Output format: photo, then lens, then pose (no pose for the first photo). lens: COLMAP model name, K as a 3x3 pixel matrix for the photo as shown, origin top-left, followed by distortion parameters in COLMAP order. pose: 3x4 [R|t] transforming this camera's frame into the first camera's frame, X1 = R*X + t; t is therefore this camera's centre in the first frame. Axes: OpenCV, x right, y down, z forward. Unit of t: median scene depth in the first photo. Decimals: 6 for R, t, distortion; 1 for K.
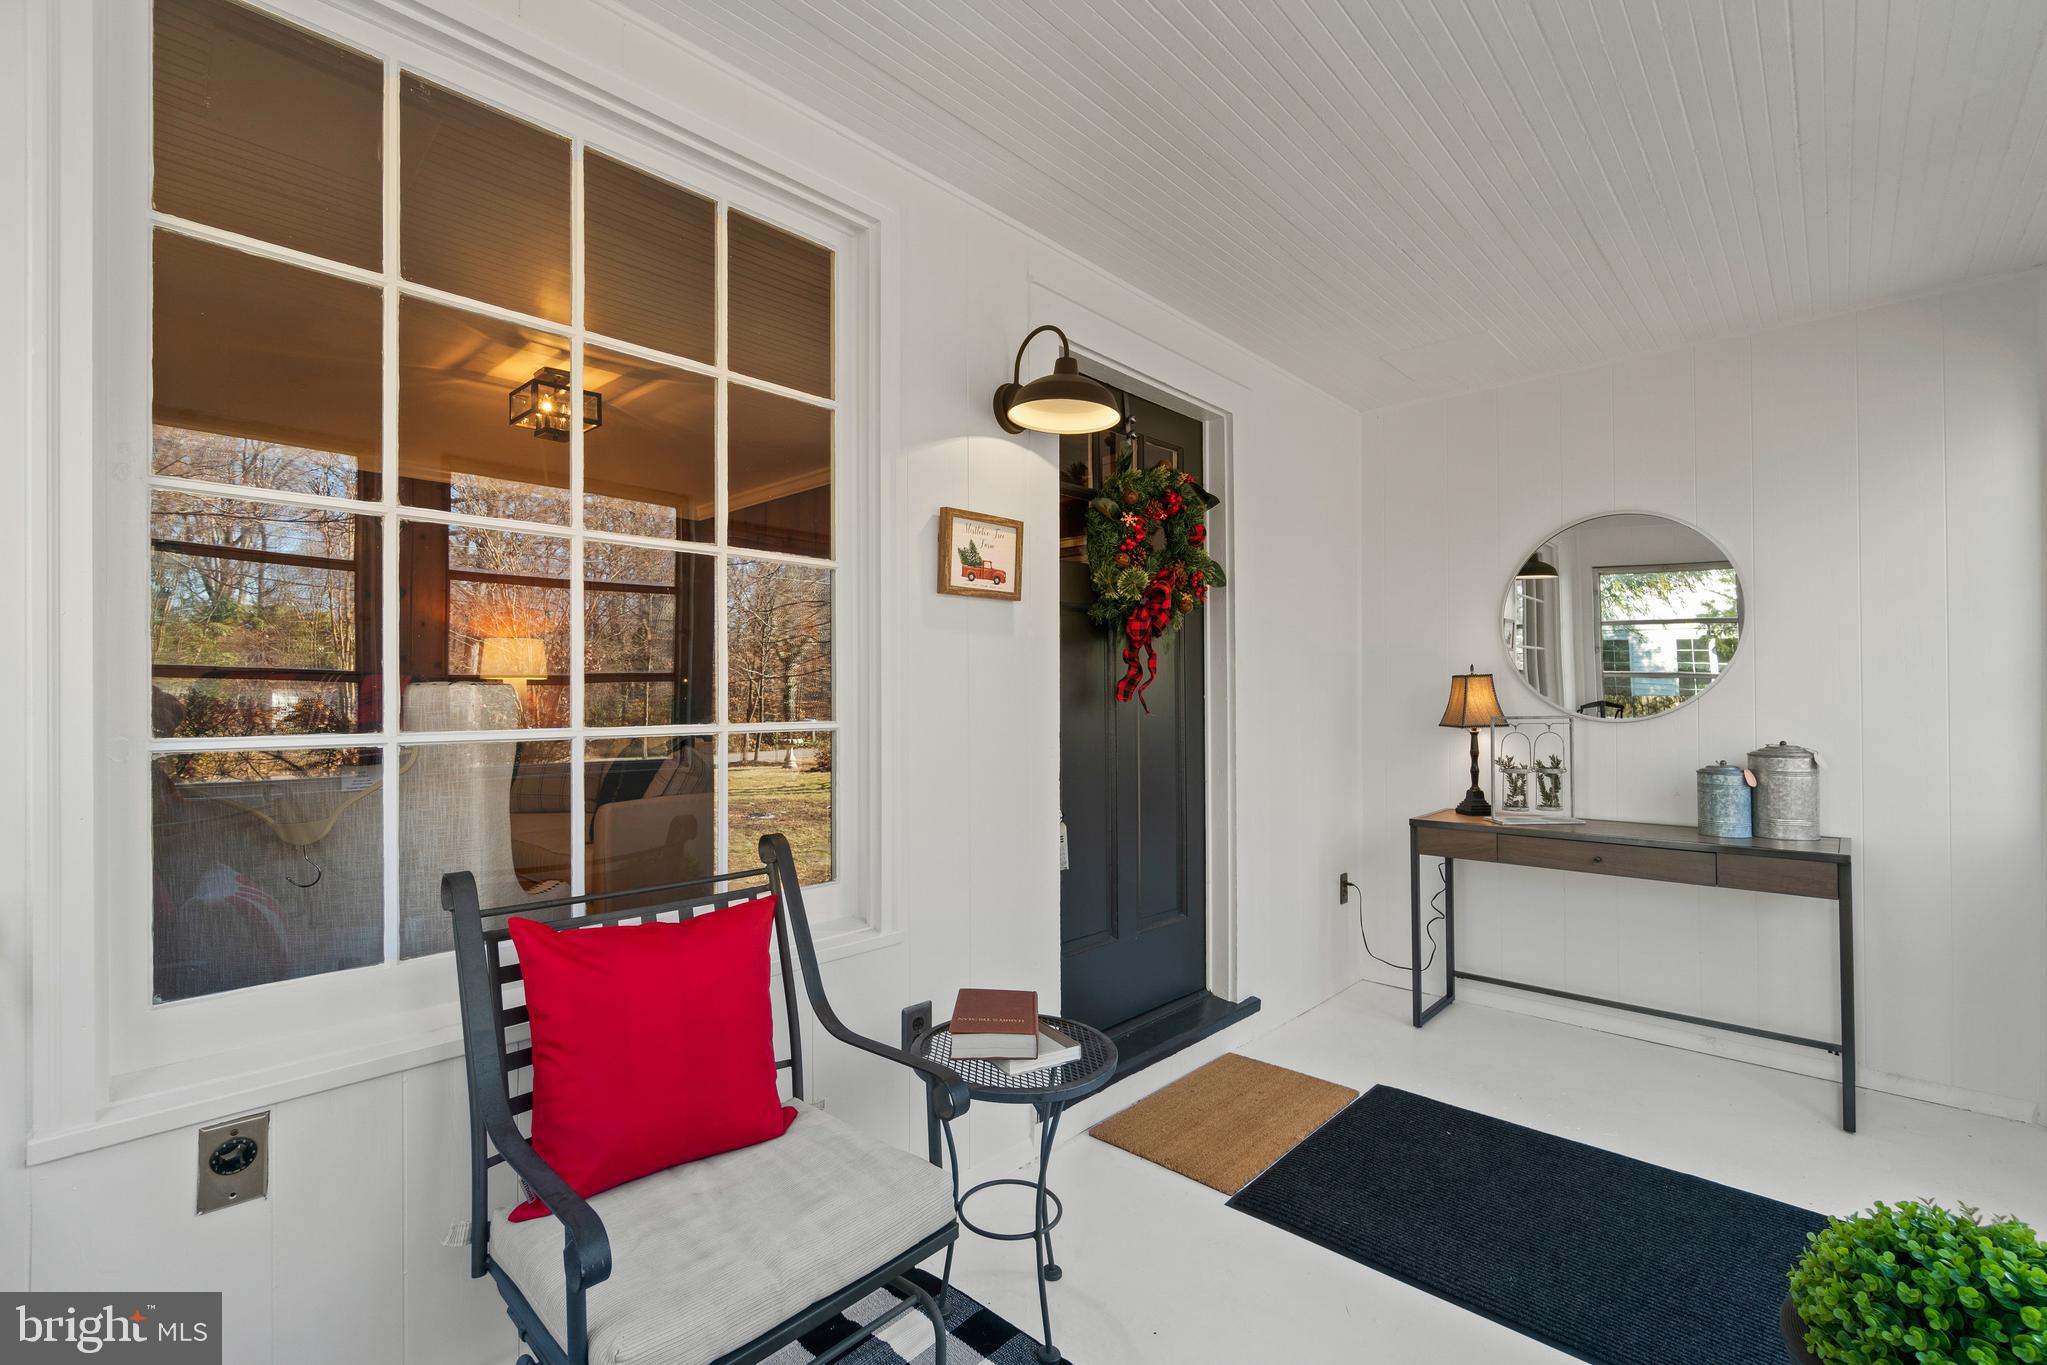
lens RADIAL K [[889.3, 0, 1024.8], [0, 889.3, 671.3], [0, 0, 1]] dist [-0.002214, -0.000017]
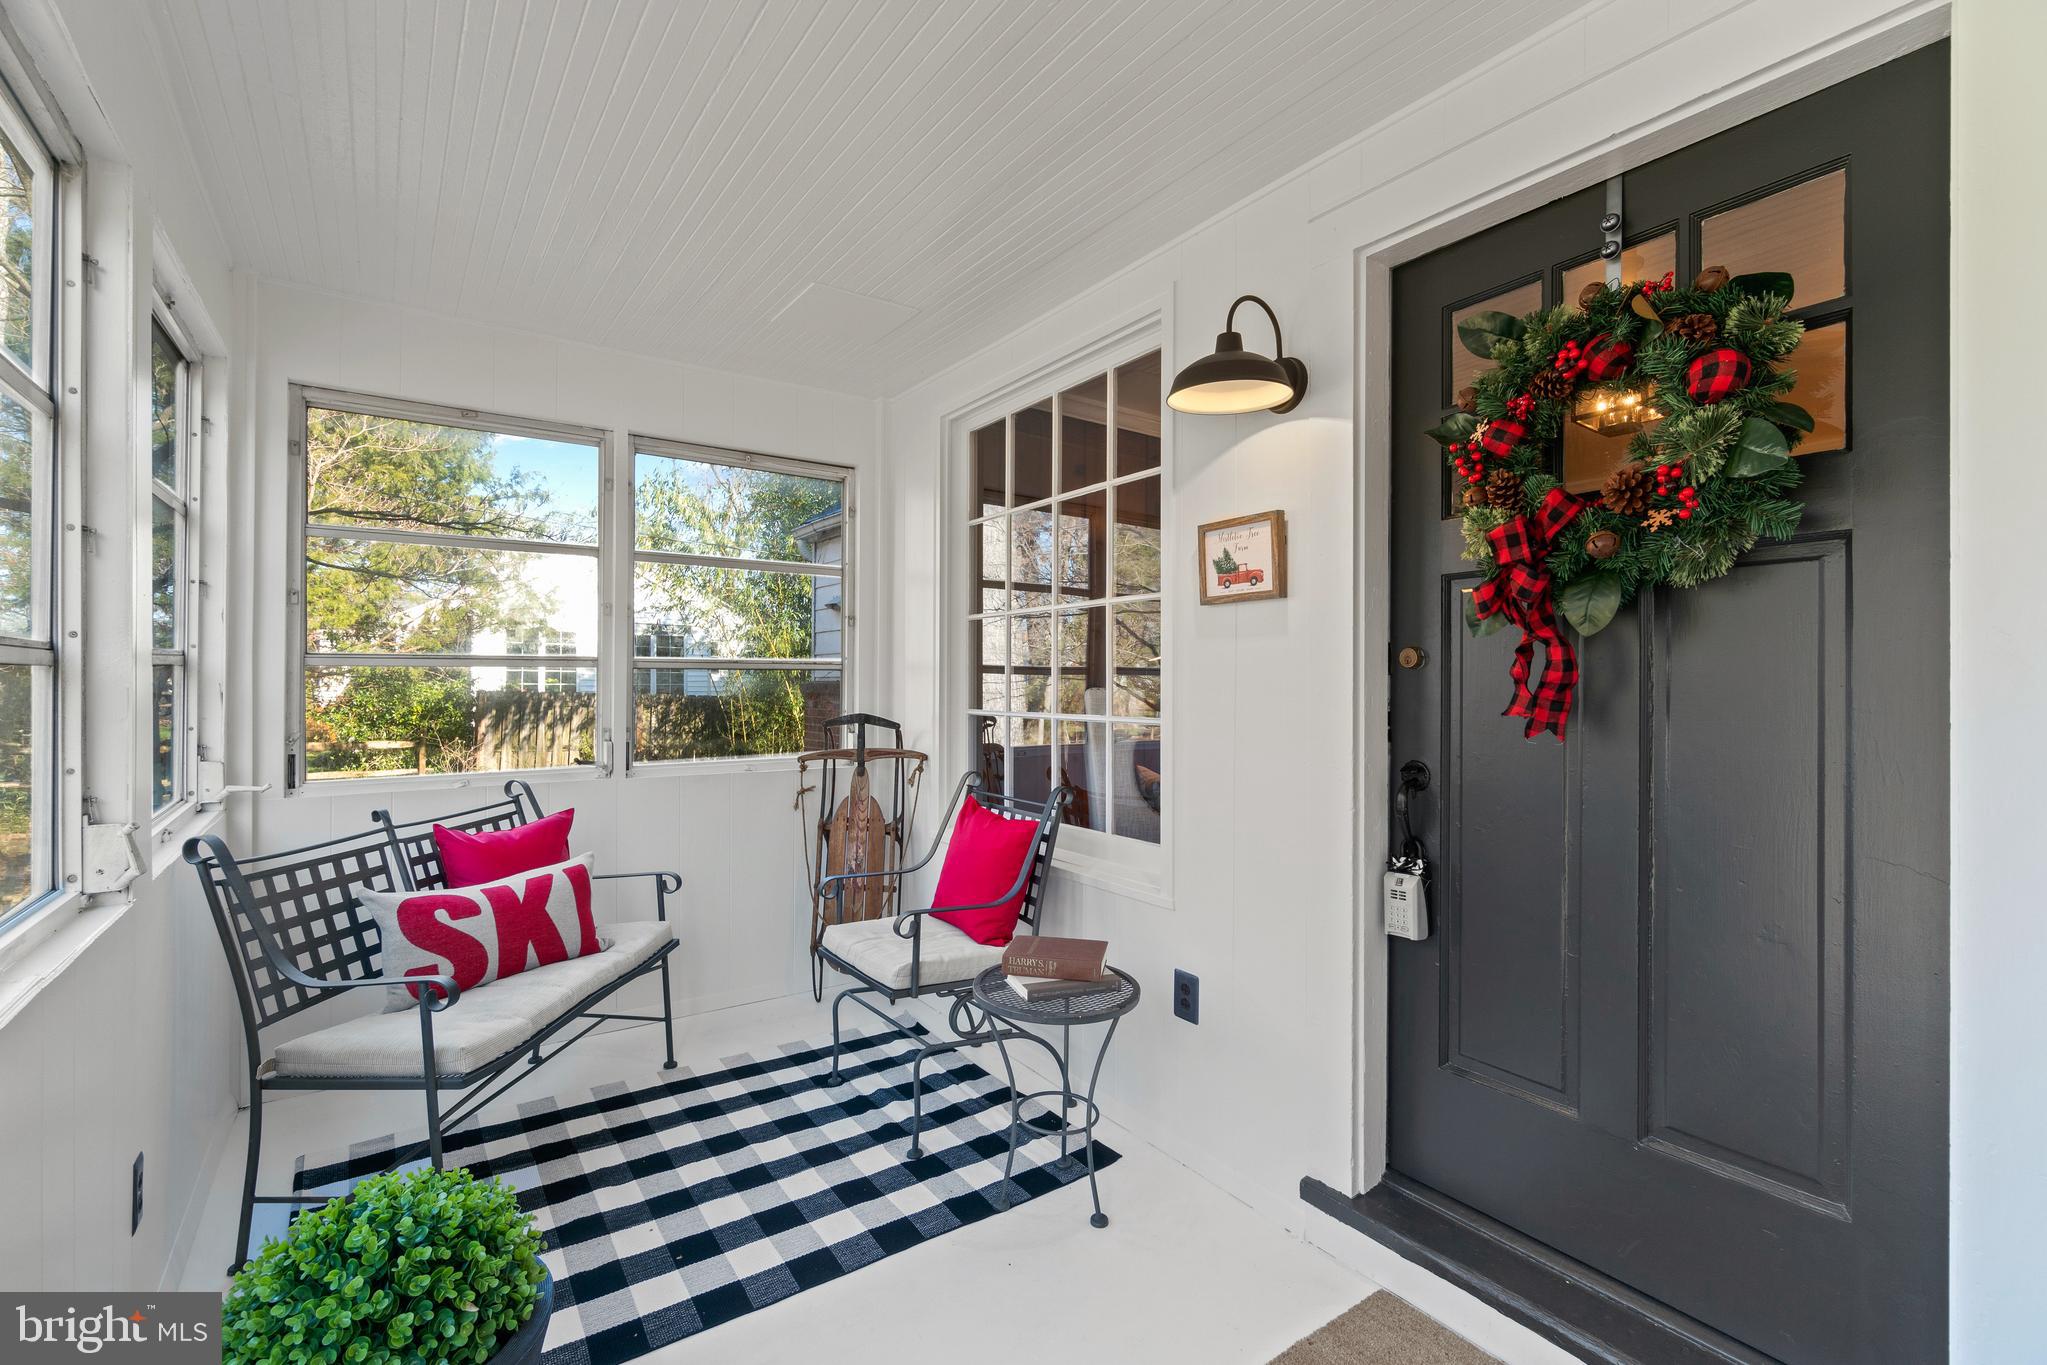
lens RADIAL K [[879.0, 0, 1024.4], [0, 879.0, 684.1], [0, 0, 1]] dist [-0.001162, -0.000139]
pose [[-0.202344, -0.009882, -0.979265, 0.962368], [0.004790, 0.999927, -0.011080, 0.017465], [0.979303, -0.006932, -0.202281, 0.974710]]
